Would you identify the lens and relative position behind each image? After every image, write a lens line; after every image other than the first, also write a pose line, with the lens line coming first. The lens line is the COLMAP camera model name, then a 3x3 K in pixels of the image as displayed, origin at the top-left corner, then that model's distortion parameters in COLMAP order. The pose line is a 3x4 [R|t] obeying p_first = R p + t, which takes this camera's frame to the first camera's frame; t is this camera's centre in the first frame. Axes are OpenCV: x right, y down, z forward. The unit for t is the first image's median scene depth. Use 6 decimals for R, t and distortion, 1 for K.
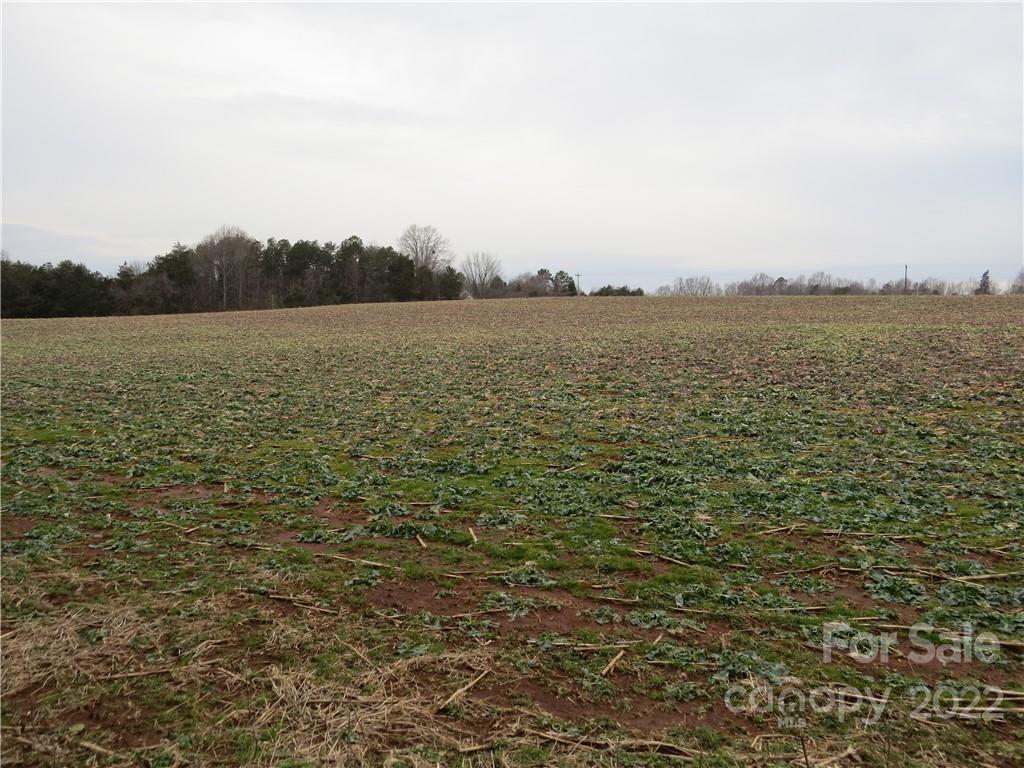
lens RADIAL K [[720.3, 0, 516.4], [0, 720.3, 384.1], [0, 0, 1]] dist [-0.031869, 0.012146]
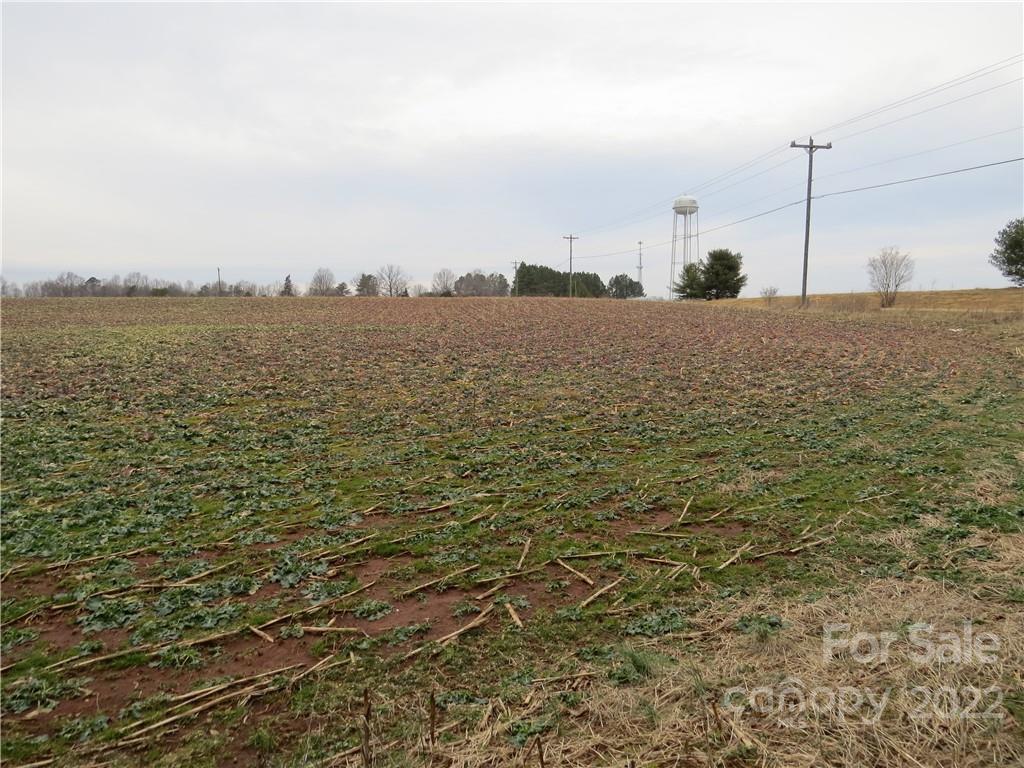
lens RADIAL K [[720.3, 0, 516.4], [0, 720.3, 384.1], [0, 0, 1]] dist [-0.031869, 0.012146]
pose [[0.642720, -0.086821, 0.761166, 0.110273], [0.088254, 0.995334, 0.039010, -0.001021], [-0.761001, 0.042104, 0.647383, -0.011584]]
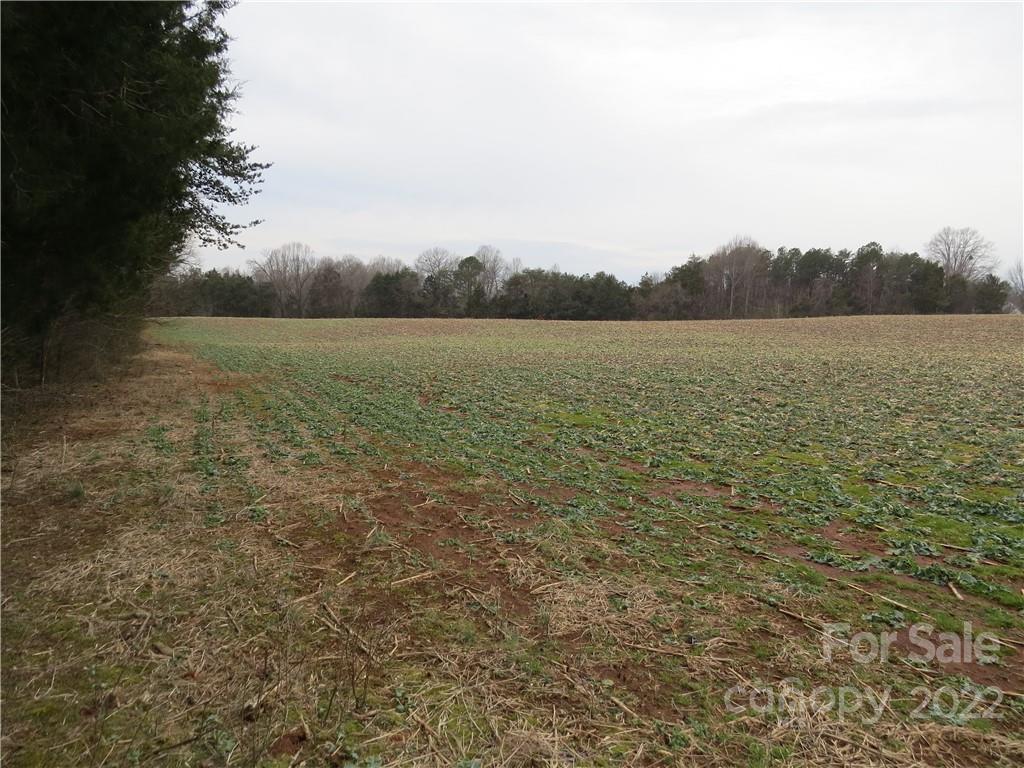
lens RADIAL K [[720.3, 0, 516.4], [0, 720.3, 384.1], [0, 0, 1]] dist [-0.031869, 0.012146]
pose [[0.786157, 0.080235, -0.612797, -0.033314], [-0.088398, 0.995940, 0.016994, 0.003160], [0.611673, 0.040810, 0.790058, -0.002095]]
